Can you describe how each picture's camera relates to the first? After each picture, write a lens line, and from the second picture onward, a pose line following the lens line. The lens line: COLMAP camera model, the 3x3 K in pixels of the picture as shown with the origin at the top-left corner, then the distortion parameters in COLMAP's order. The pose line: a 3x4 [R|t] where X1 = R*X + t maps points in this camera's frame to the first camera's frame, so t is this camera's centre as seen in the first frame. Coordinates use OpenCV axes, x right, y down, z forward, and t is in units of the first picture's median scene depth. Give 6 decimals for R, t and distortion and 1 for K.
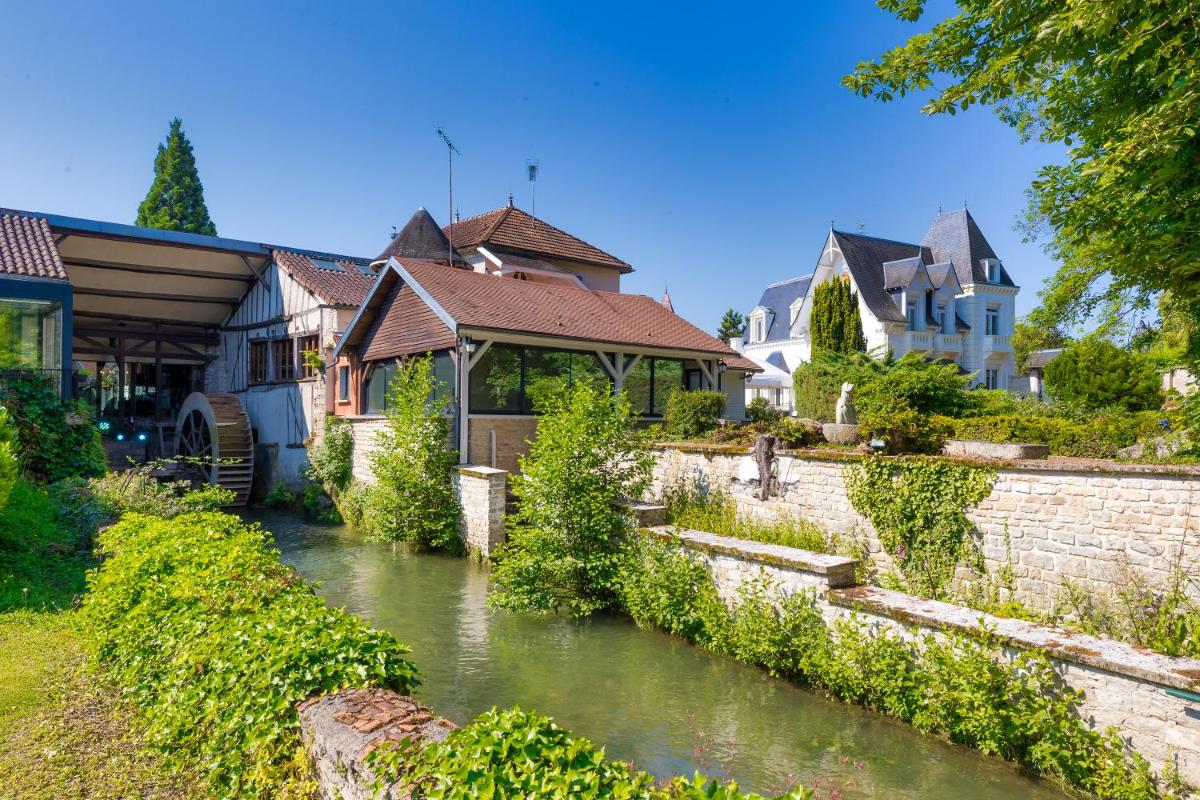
lens RADIAL K [[866.8, 0, 600.0], [0, 866.8, 400.0], [0, 0, 1]] dist [0.010752, 0.000422]
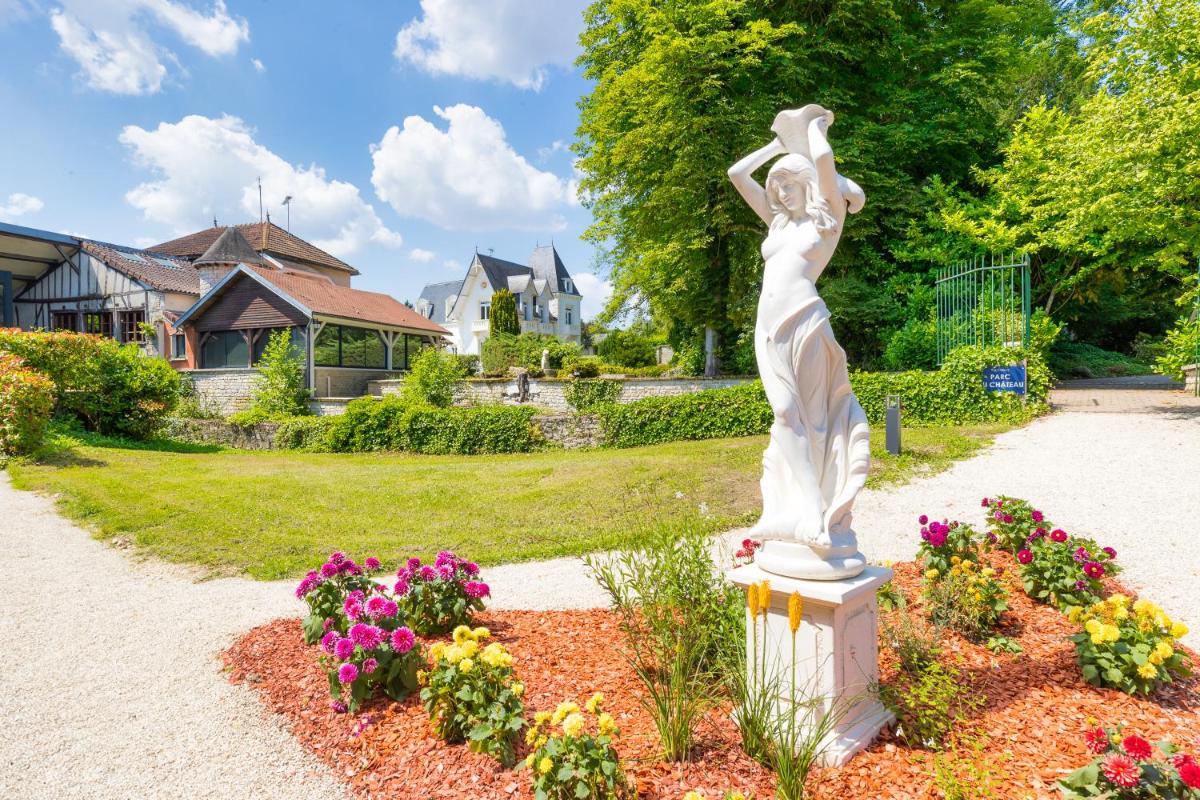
lens RADIAL K [[796.2, 0, 600.0], [0, 796.2, 400.0], [0, 0, 1]] dist [-0.003502, 0.000257]
pose [[0.862017, -0.016353, 0.506615, -0.307188], [-0.001153, 0.999414, 0.034221, 0.018747], [-0.506878, -0.030083, 0.861493, -0.389879]]
